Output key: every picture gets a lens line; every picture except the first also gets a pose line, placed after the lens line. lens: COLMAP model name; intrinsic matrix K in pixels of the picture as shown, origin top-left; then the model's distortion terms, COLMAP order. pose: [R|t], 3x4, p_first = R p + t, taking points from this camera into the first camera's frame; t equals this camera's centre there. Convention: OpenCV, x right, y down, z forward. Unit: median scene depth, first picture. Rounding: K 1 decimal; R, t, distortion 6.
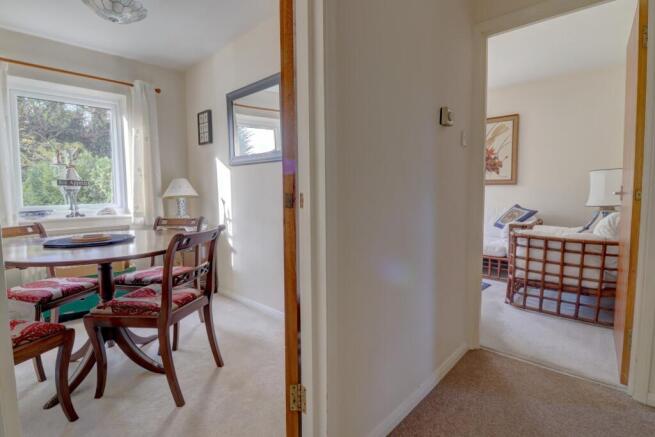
lens RADIAL K [[319.9, 0, 332.8], [0, 319.9, 212.4], [0, 0, 1]] dist [-0.000070, -0.012768]
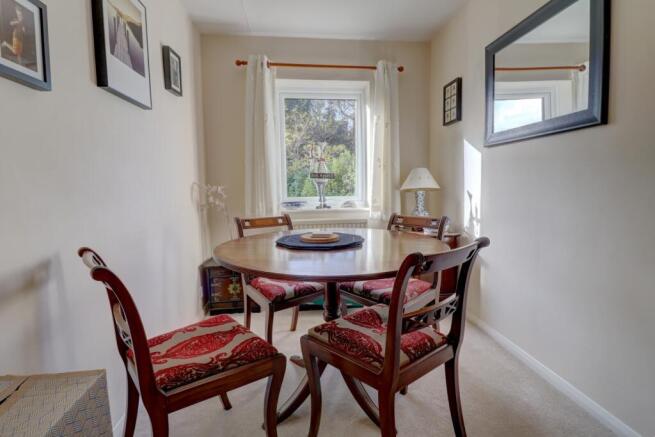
lens RADIAL K [[319.9, 0, 332.8], [0, 319.9, 212.4], [0, 0, 1]] dist [-0.000070, -0.012768]
pose [[0.760602, 0.050503, -0.647252, -0.119232], [-0.035896, 0.998716, 0.035744, -0.012959], [0.648226, -0.003953, 0.761438, 0.246829]]
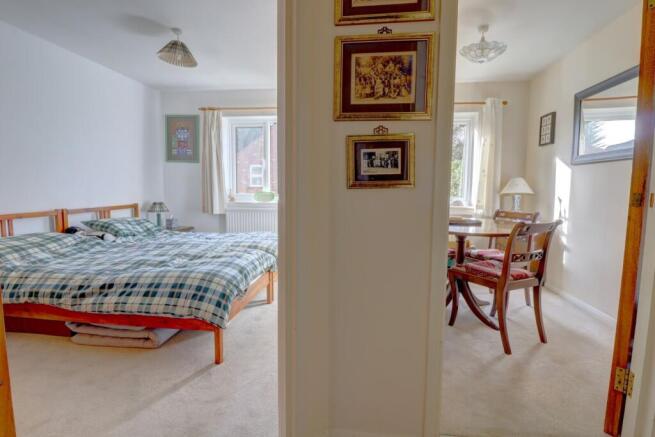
lens RADIAL K [[309.1, 0, 333.3], [0, 309.1, 213.7], [0, 0, 1]] dist [-0.000922, -0.011131]
pose [[0.577461, 0.083154, -0.812173, 0.049416], [-0.071998, 0.996111, 0.050795, 0.013630], [0.813237, 0.029142, 0.581202, -0.189385]]
